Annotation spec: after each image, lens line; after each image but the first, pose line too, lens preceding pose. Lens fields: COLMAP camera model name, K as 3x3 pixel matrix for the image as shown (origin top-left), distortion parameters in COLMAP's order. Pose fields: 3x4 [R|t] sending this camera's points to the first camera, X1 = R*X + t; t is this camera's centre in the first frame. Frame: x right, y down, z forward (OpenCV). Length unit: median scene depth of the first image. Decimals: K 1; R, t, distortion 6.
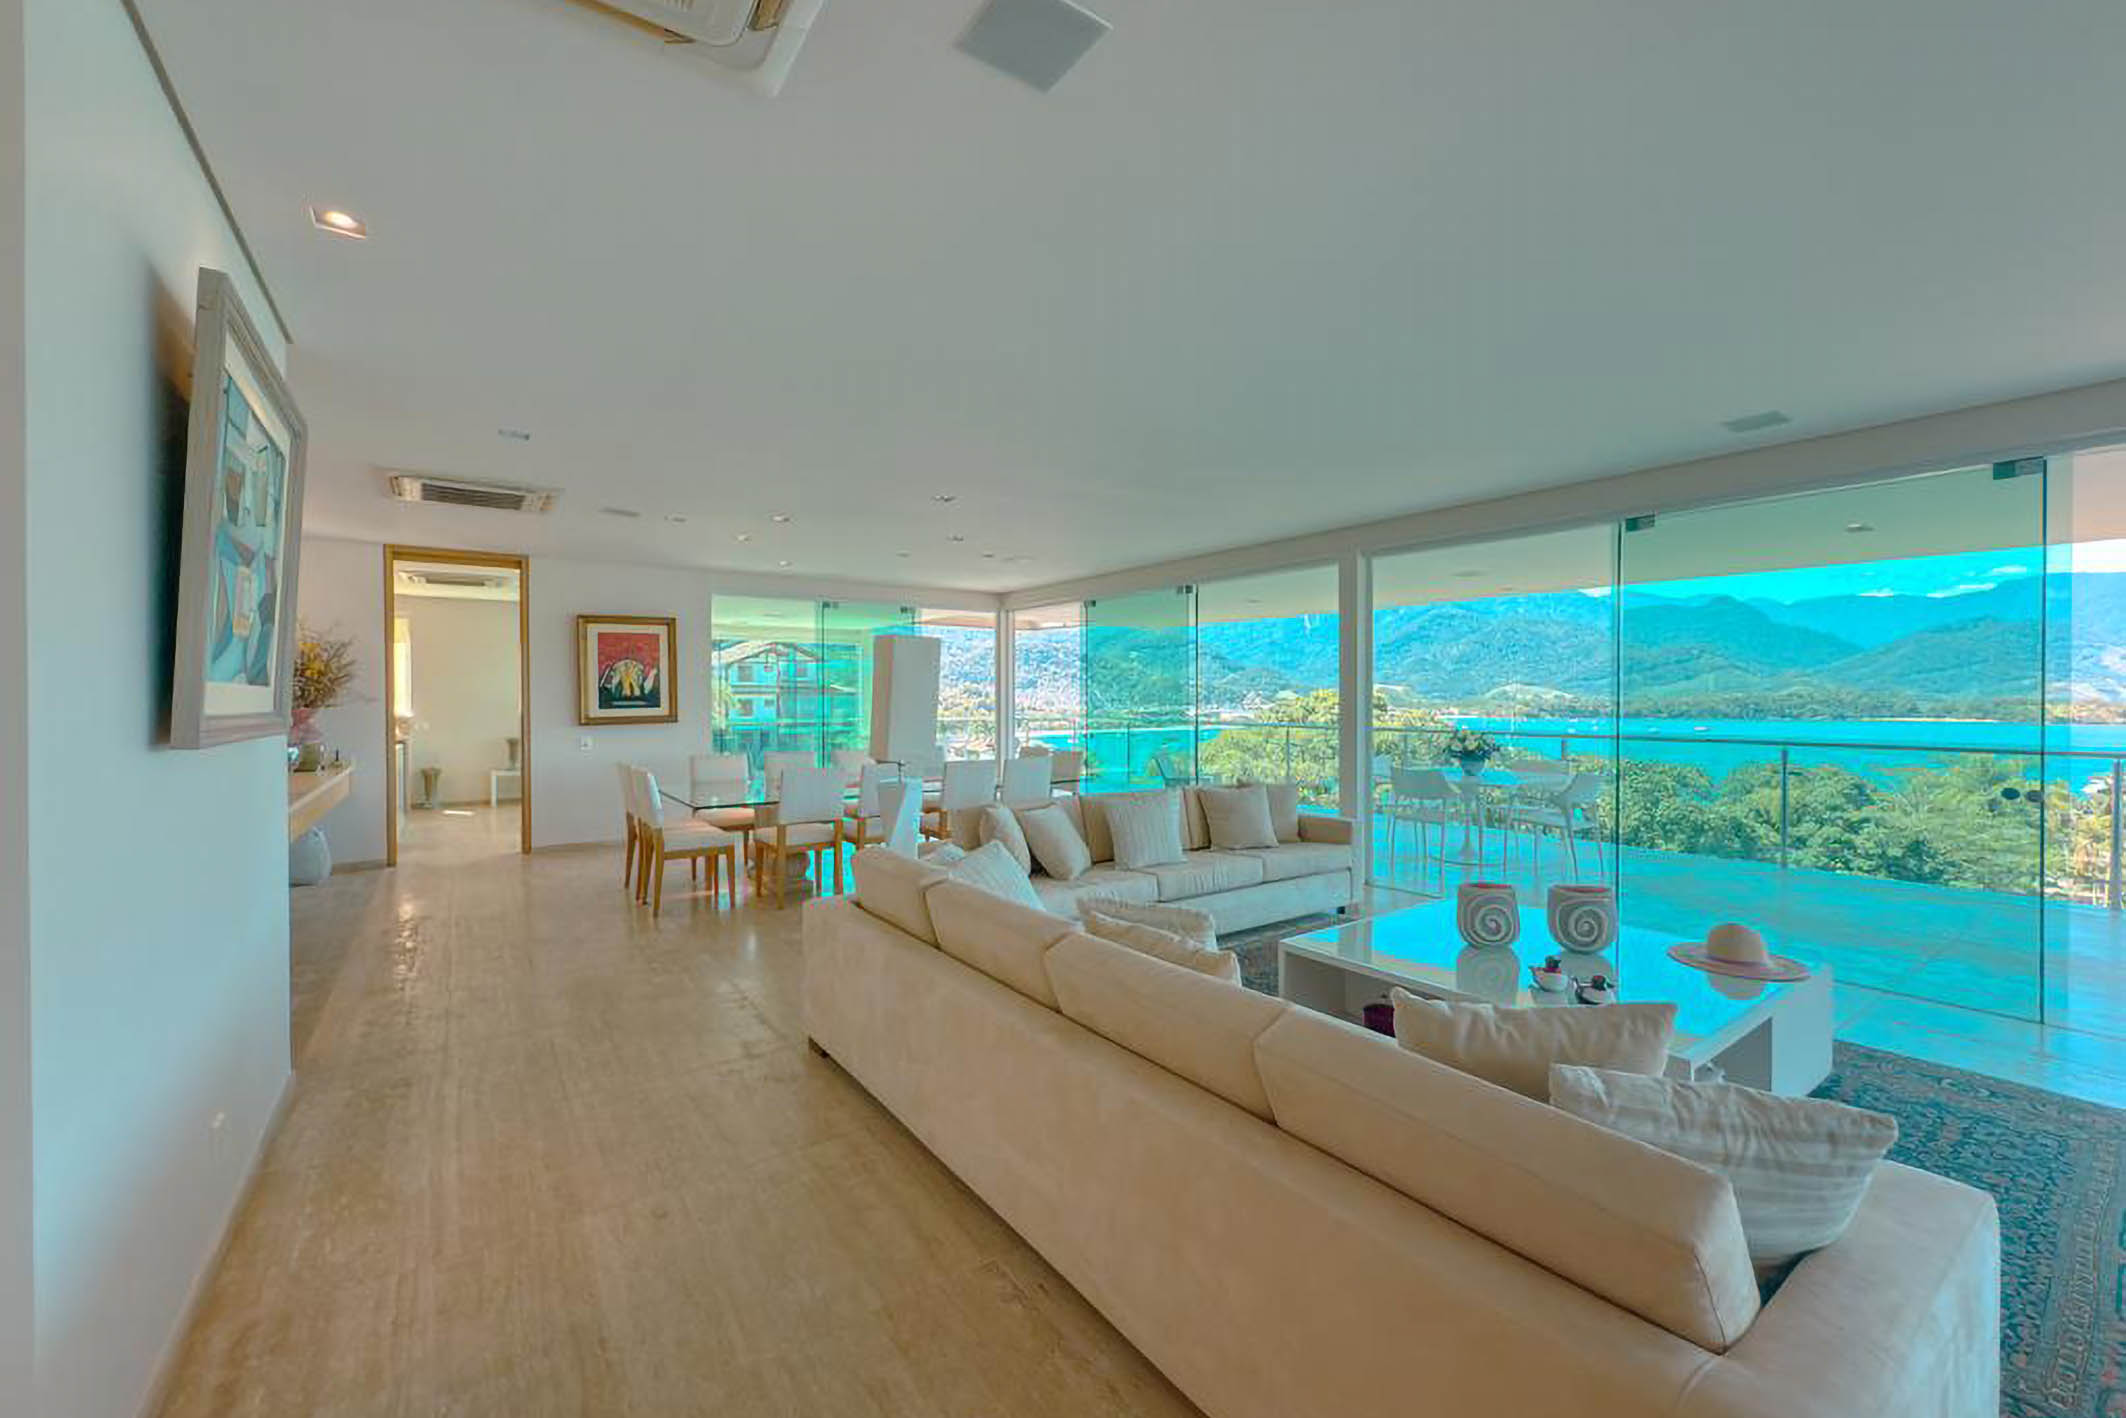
lens RADIAL K [[862.0, 0, 1053.7], [0, 862.0, 700.6], [0, 0, 1]] dist [0.002123, 0.000211]
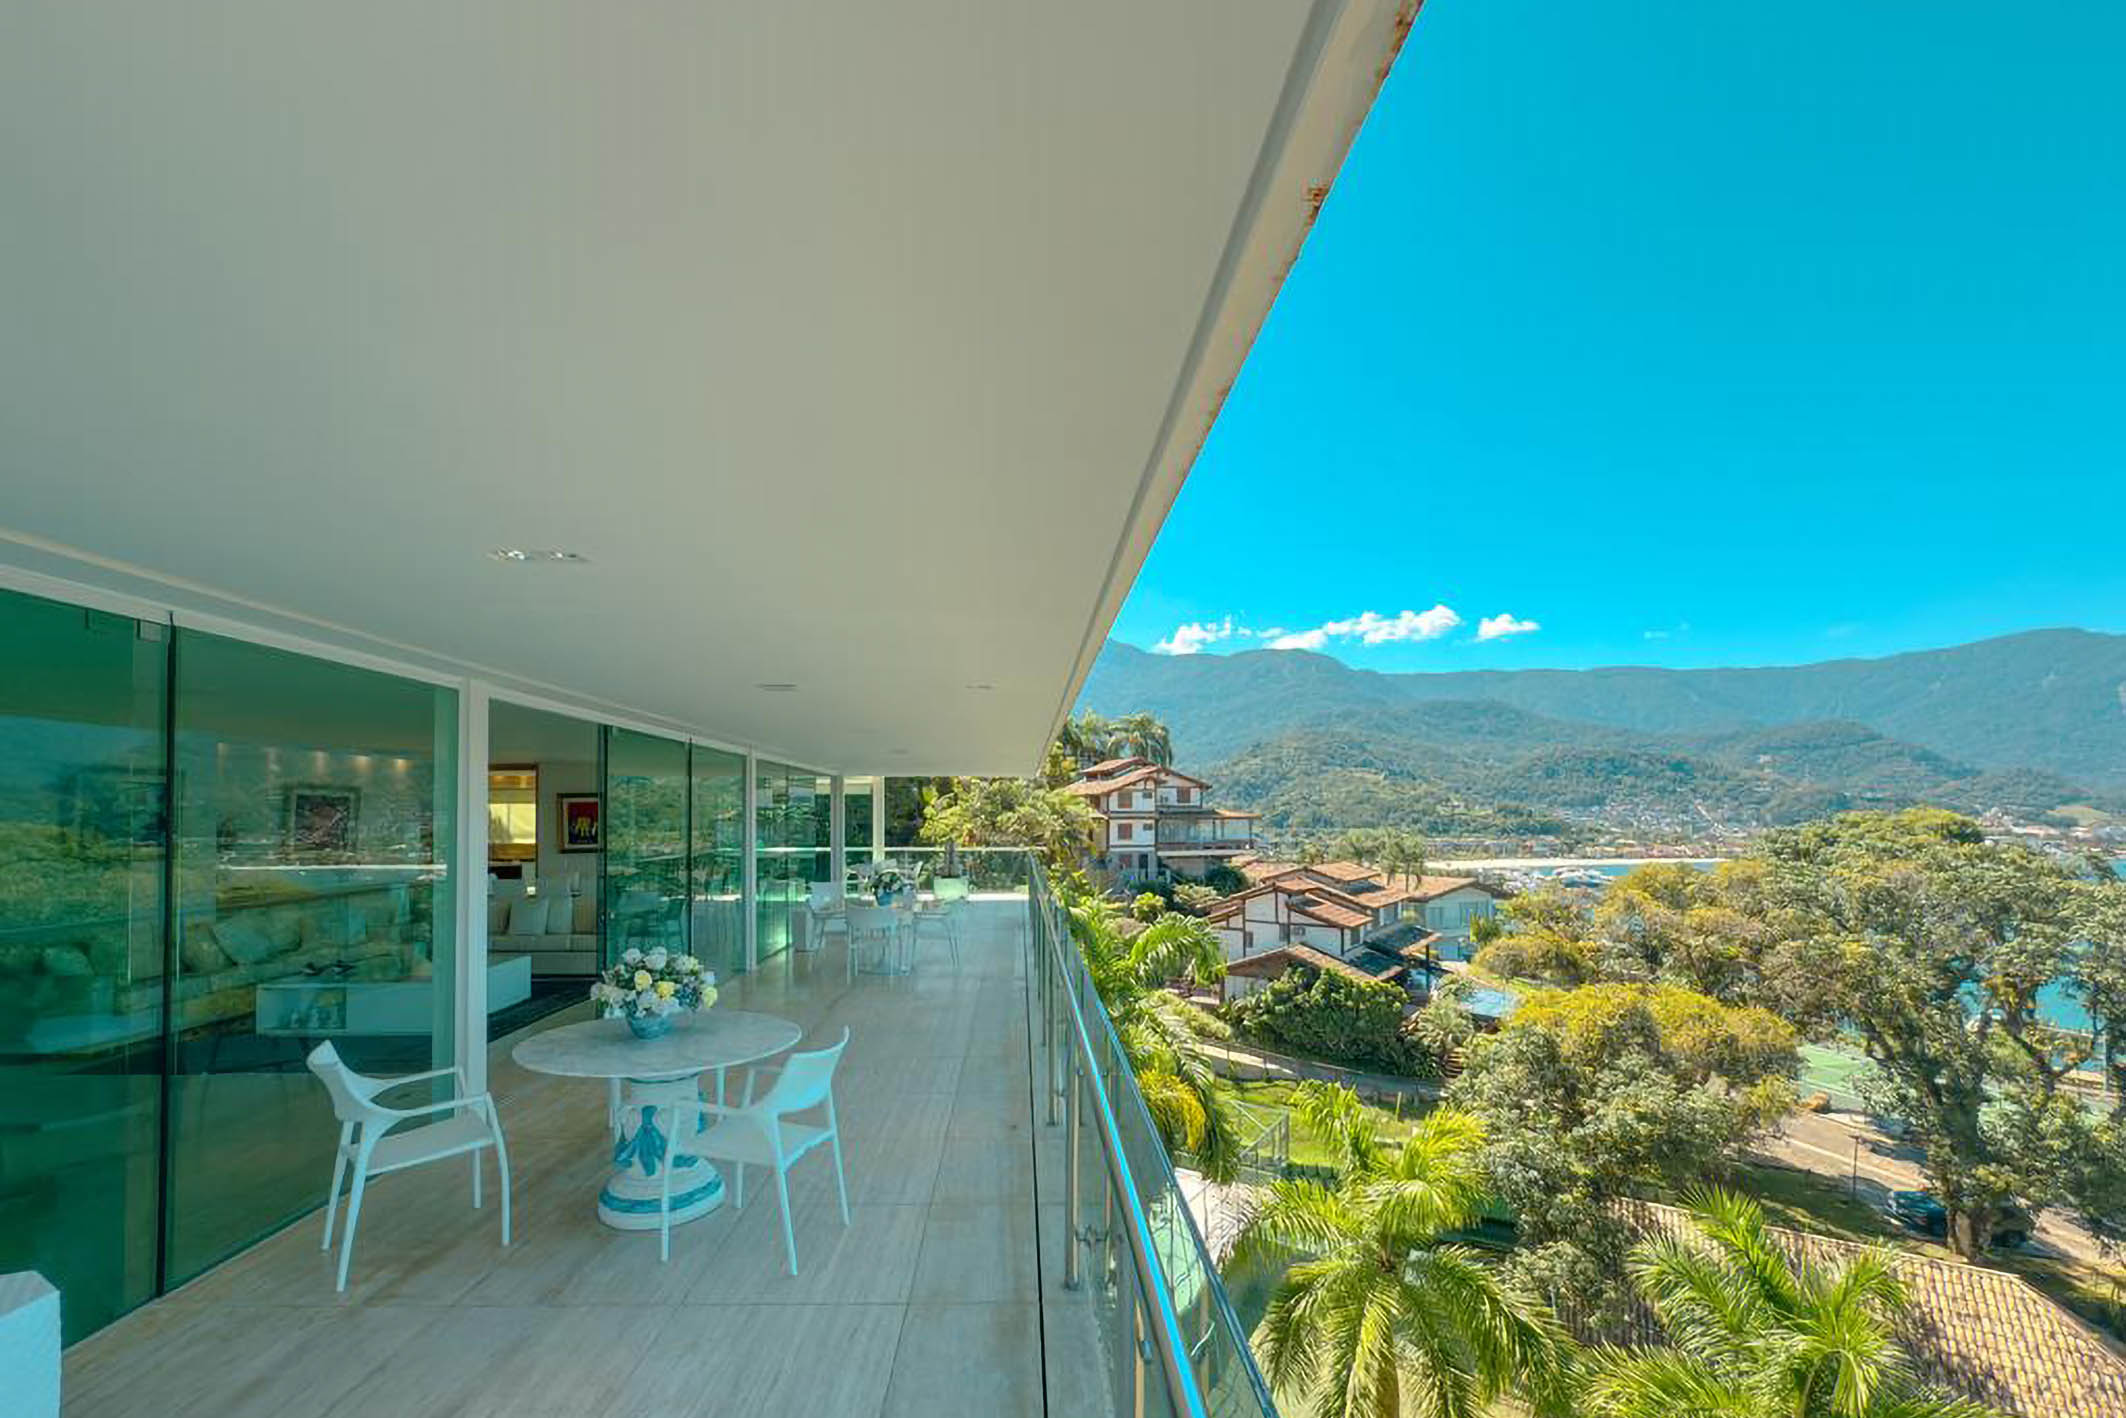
lens RADIAL K [[914.8, 0, 1055.3], [0, 914.8, 798.3], [0, 0, 1]] dist [-0.000668, -0.000009]
pose [[0.821809, -0.013988, -0.569592, 0.208125], [0.000827, 0.999727, -0.023359, -0.006248], [0.569763, 0.018725, 0.821596, -0.000448]]
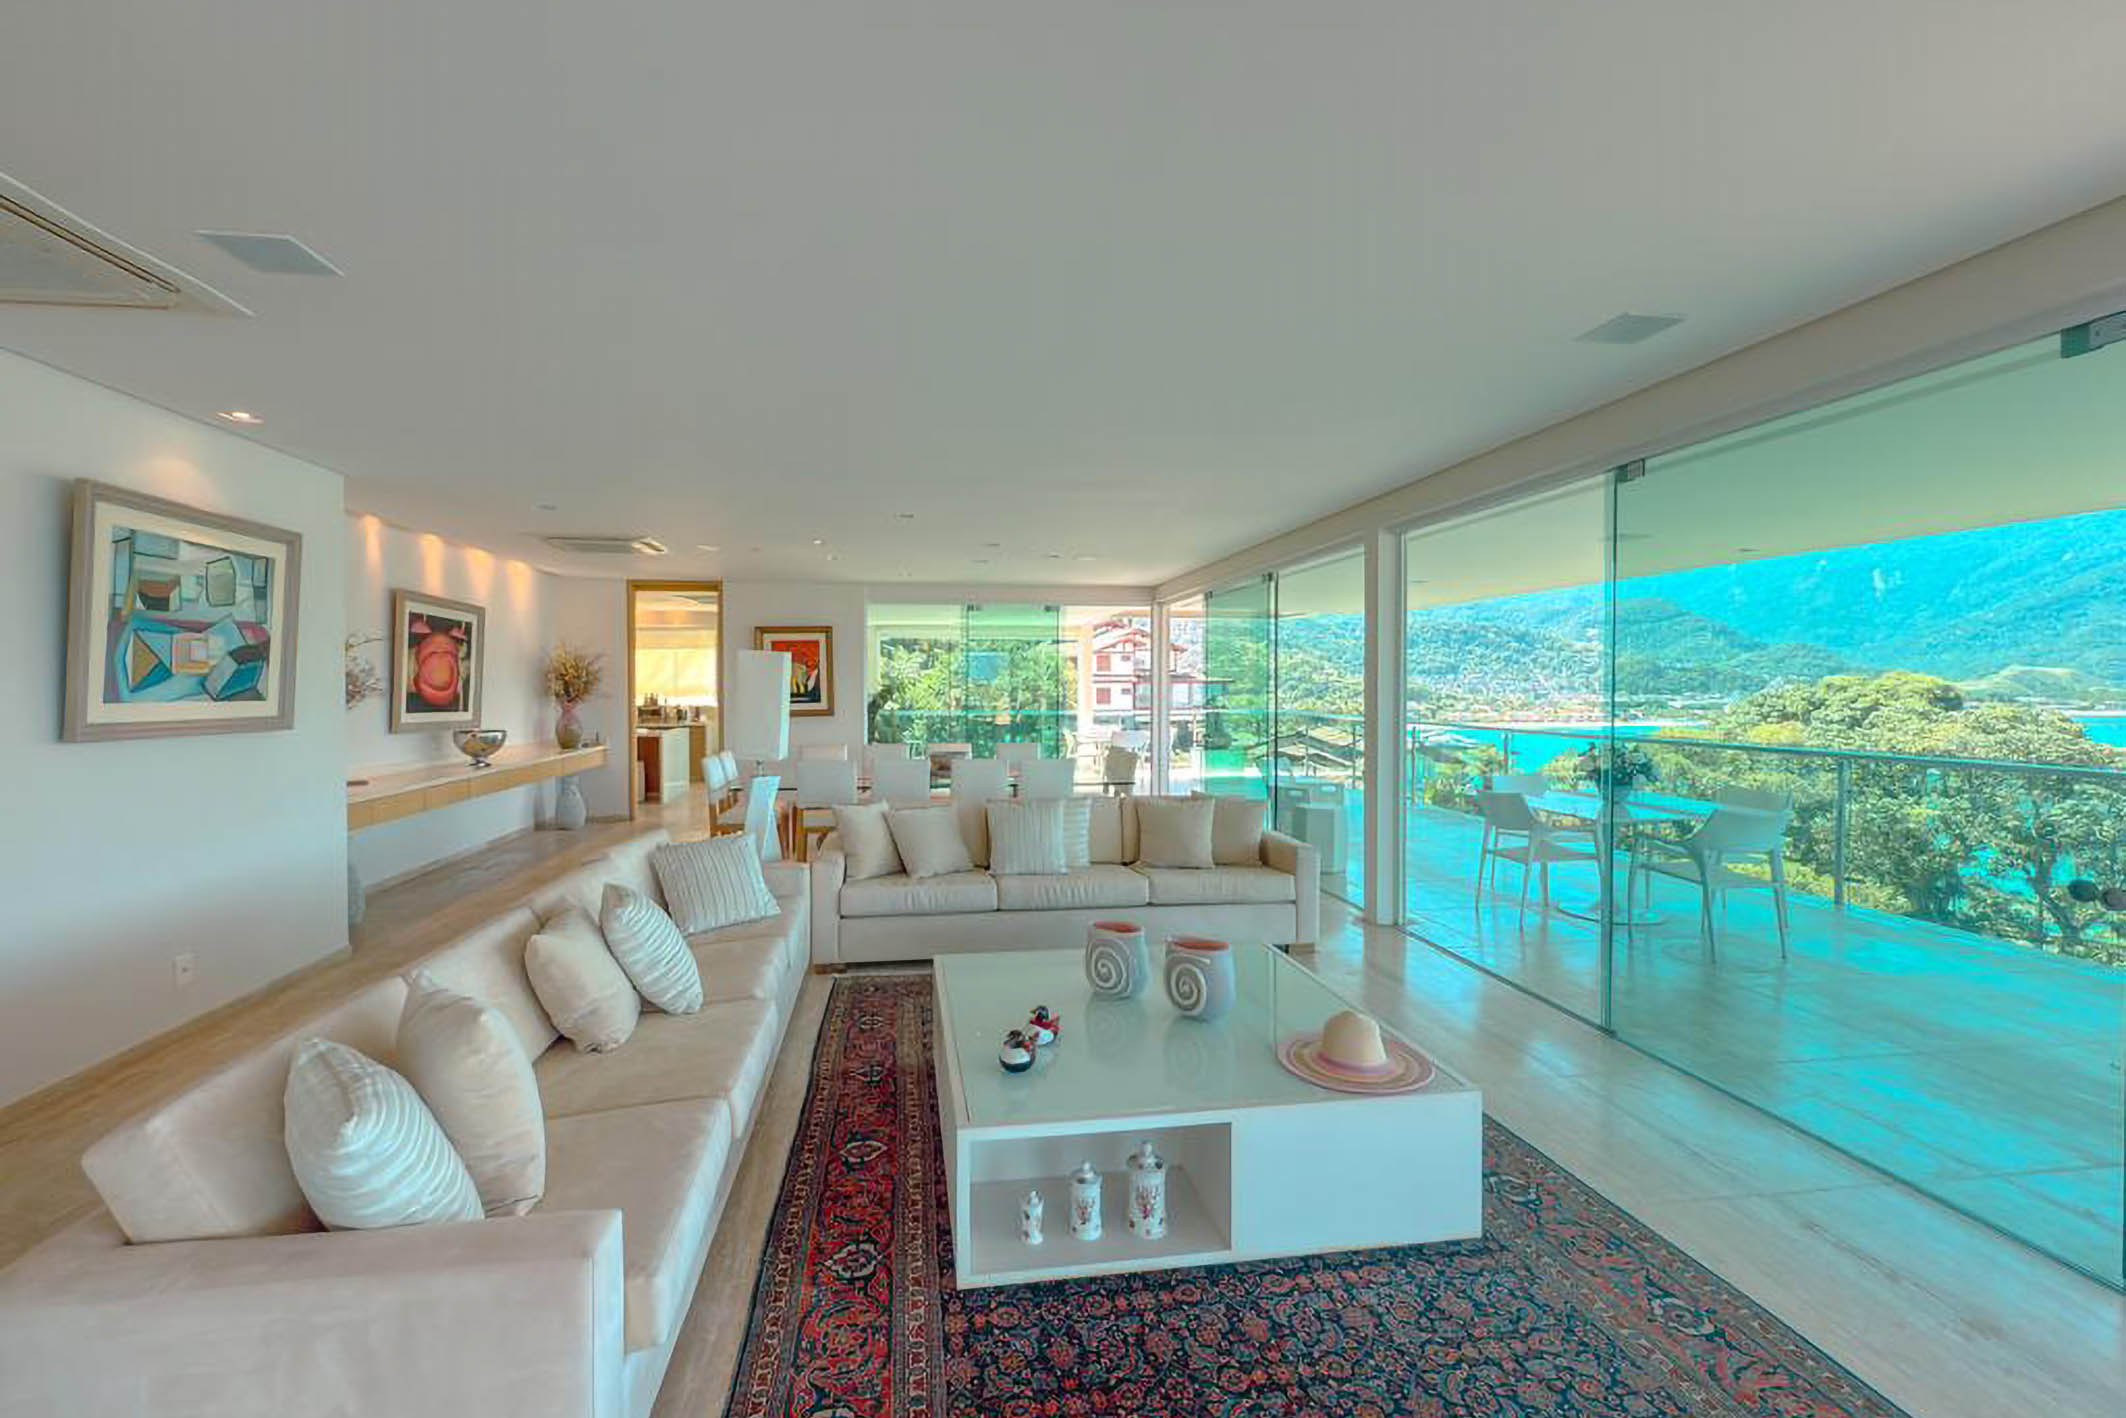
lens RADIAL K [[888.2, 0, 1025.5], [0, 888.2, 686.1], [0, 0, 1]] dist [-0.000529, -0.000163]
pose [[0.884440, 0.000590, -0.466653, 0.053362], [-0.001206, 0.999999, -0.001021, -0.002069], [0.466652, 0.001466, 0.884440, 0.009030]]
